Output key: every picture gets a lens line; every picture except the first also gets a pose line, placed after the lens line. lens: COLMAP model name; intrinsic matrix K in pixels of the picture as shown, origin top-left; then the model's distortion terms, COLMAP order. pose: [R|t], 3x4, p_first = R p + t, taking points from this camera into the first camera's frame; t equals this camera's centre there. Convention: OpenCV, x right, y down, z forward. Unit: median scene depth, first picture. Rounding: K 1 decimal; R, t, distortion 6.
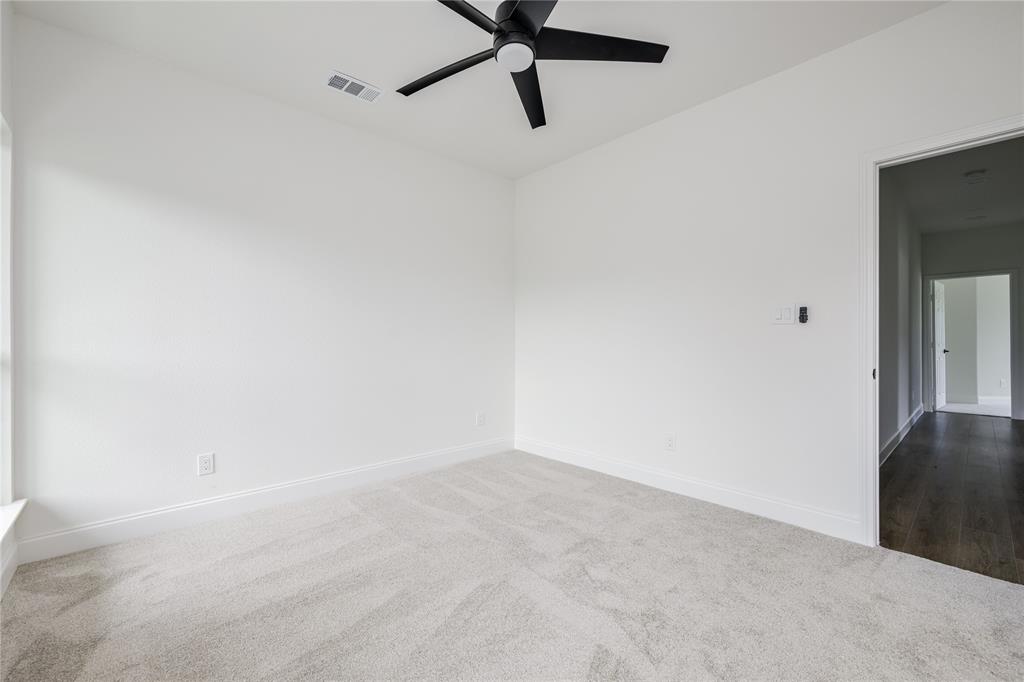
lens RADIAL K [[419.3, 0, 508.5], [0, 419.3, 332.0], [0, 0, 1]] dist [0.000647, 0.000140]
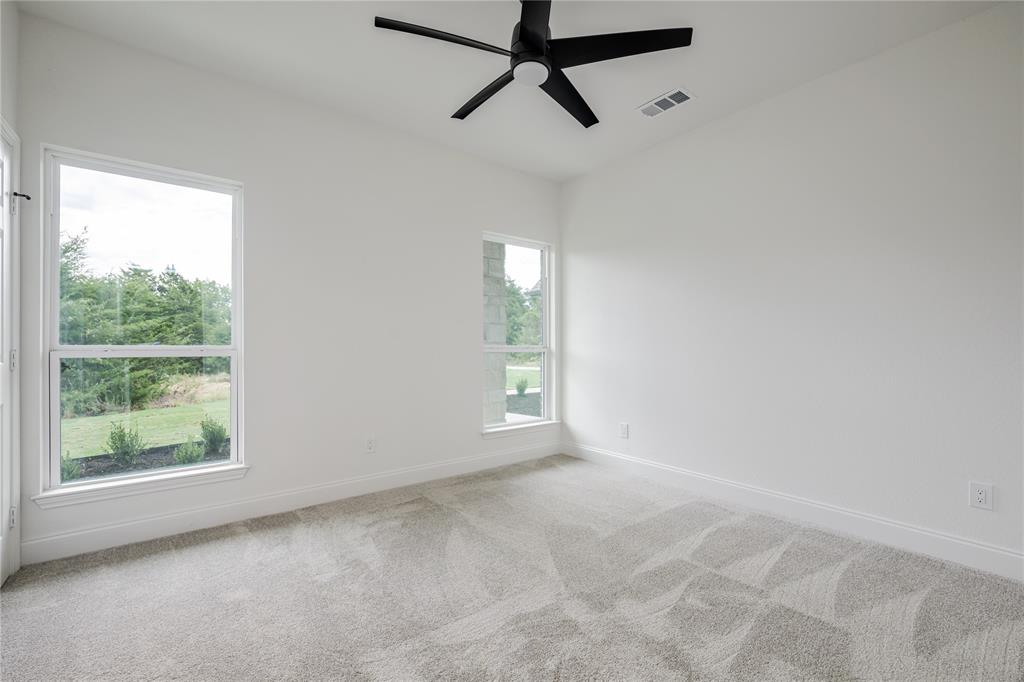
lens RADIAL K [[443.1, 0, 507.2], [0, 443.1, 338.1], [0, 0, 1]] dist [-0.001133, -0.000069]
pose [[-0.074342, -0.010637, -0.997176, 0.850502], [0.019567, 0.999735, -0.012123, 0.021196], [0.997041, -0.020413, -0.074115, 0.795405]]
